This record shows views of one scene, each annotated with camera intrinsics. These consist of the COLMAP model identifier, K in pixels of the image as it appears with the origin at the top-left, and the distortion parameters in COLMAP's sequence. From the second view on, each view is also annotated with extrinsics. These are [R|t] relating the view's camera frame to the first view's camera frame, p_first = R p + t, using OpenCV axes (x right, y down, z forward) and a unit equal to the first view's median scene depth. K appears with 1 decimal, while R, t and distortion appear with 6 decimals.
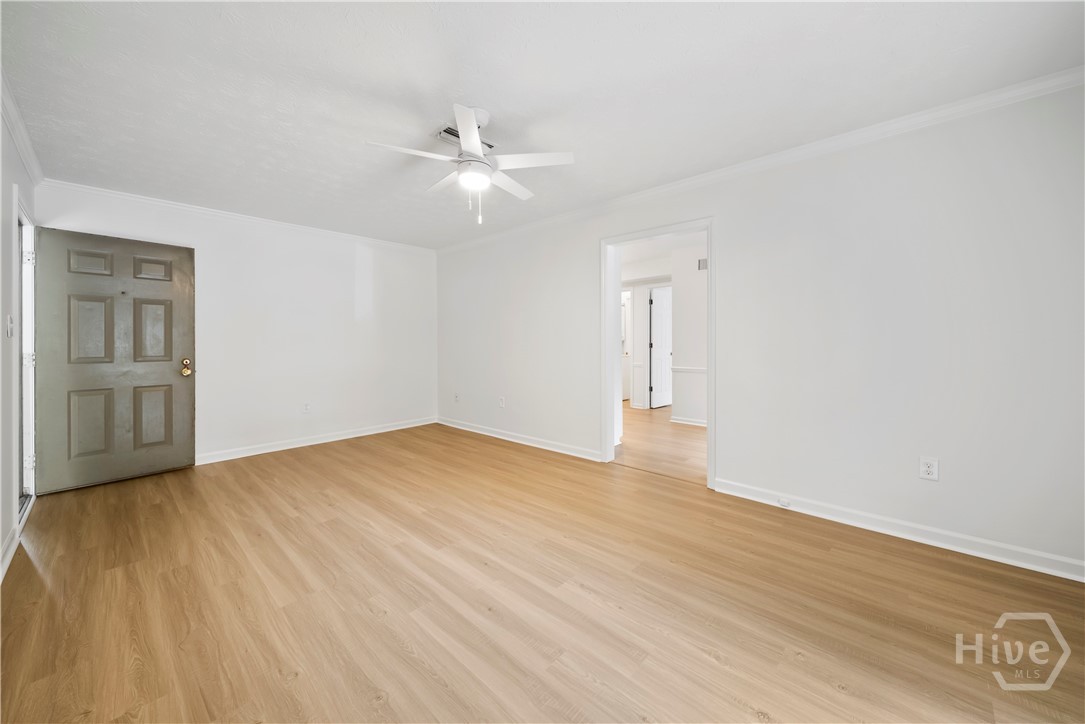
lens RADIAL K [[399.6, 0, 548.0], [0, 399.6, 343.7], [0, 0, 1]] dist [0.001495, -0.000151]
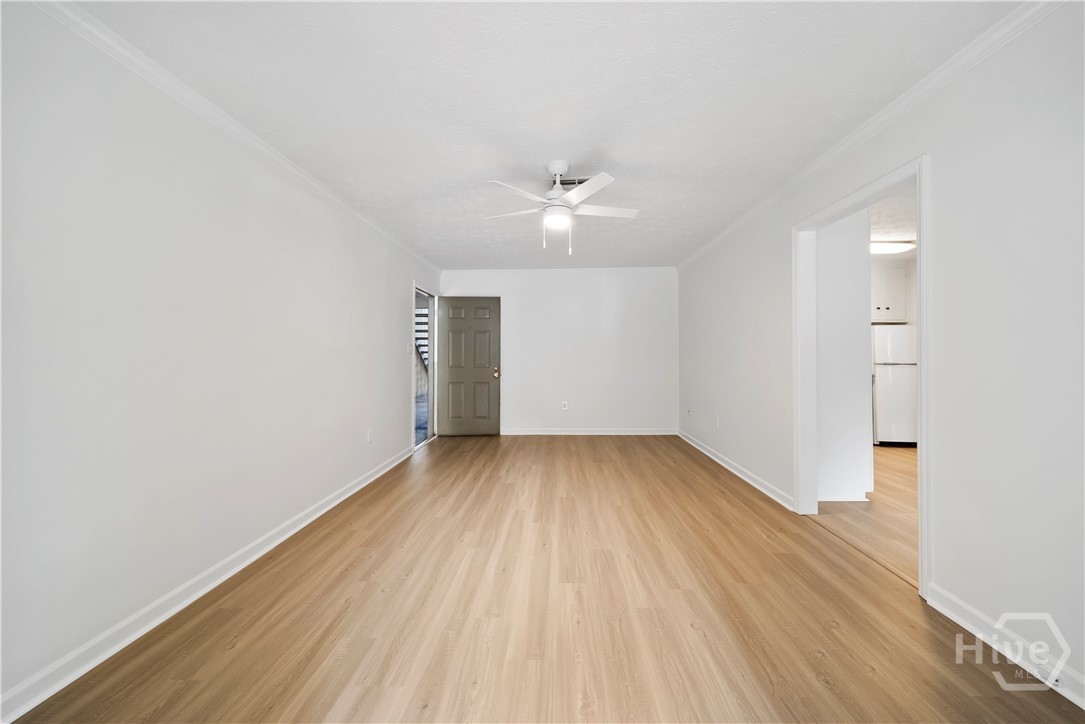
lens RADIAL K [[392.1, 0, 543.8], [0, 392.1, 358.3], [0, 0, 1]] dist [0.001234, -0.000046]
pose [[0.648235, 0.007402, -0.761404, 0.589518], [-0.002703, 0.999969, 0.007420, -0.010632], [0.761436, -0.002752, 0.648235, 0.195464]]
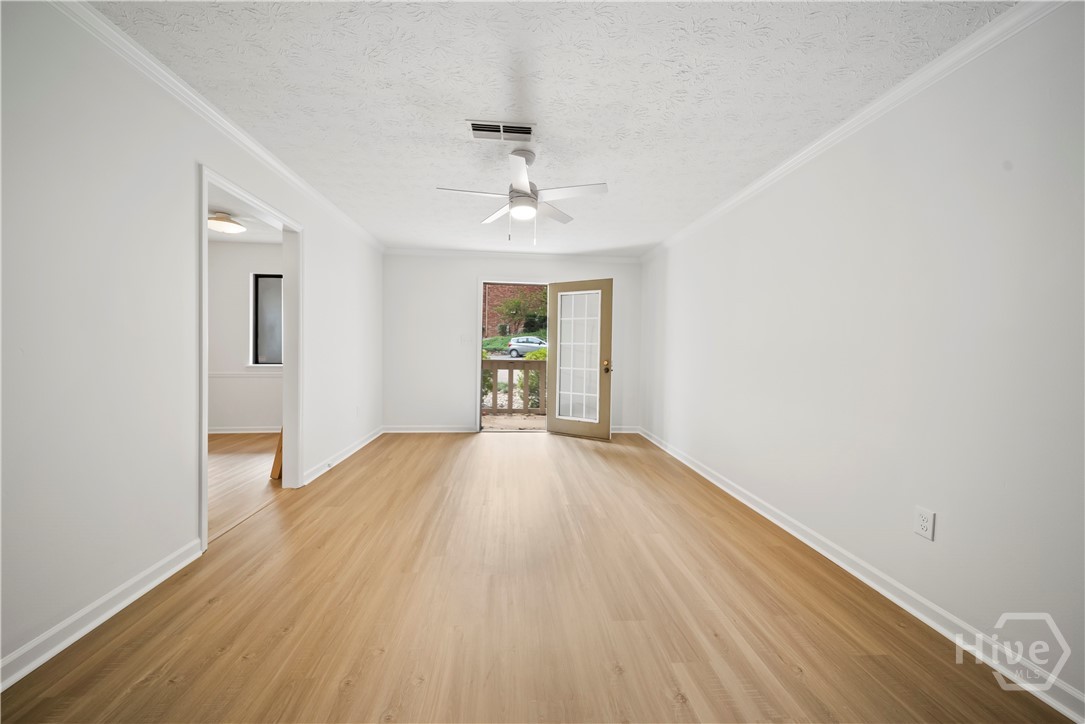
lens RADIAL K [[392.1, 0, 543.8], [0, 392.1, 358.3], [0, 0, 1]] dist [0.001234, -0.000046]
pose [[-0.740698, -0.025953, 0.671337, -0.888994], [-0.012091, 0.999607, 0.025303, -0.008244], [-0.671729, 0.010625, -0.740720, 1.596301]]
